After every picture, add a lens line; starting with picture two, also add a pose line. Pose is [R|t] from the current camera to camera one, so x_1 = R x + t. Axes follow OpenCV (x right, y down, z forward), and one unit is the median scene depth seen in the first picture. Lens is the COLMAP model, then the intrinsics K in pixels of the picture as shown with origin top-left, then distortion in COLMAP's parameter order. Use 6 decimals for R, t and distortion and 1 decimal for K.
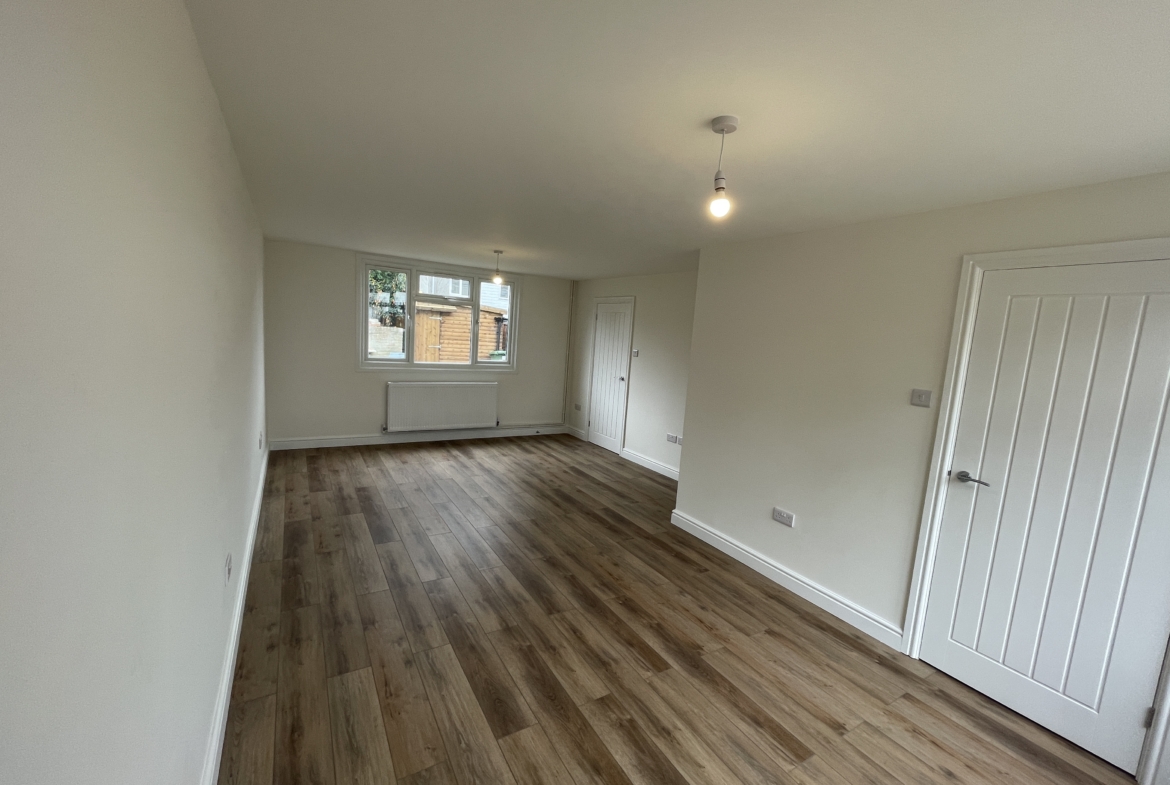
lens RADIAL K [[471.0, 0, 585.0], [0, 471.0, 392.5], [0, 0, 1]] dist [0.003201, 0.000216]
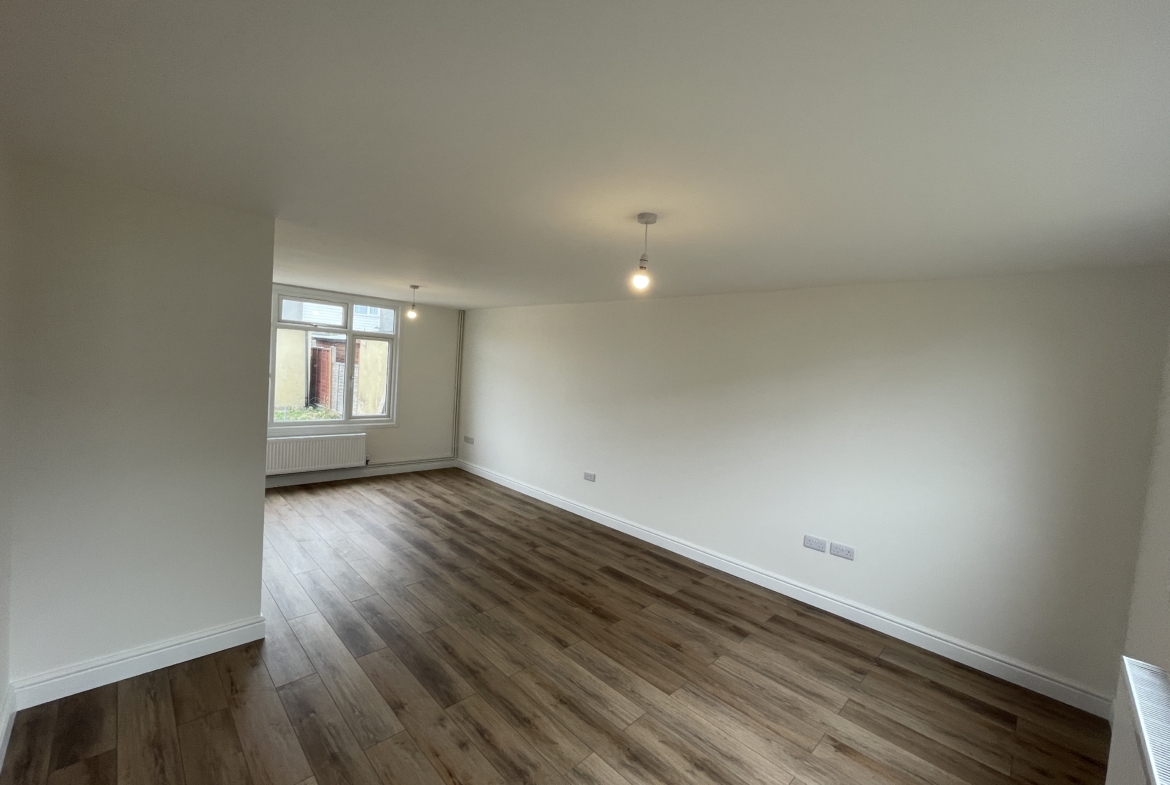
lens RADIAL K [[471.0, 0, 585.0], [0, 471.0, 392.5], [0, 0, 1]] dist [0.003201, 0.000216]
pose [[-0.964930, -0.121312, -0.232794, -0.053037], [-0.161284, 0.973665, 0.161131, -0.238594], [0.207117, 0.193026, -0.959085, 1.726991]]
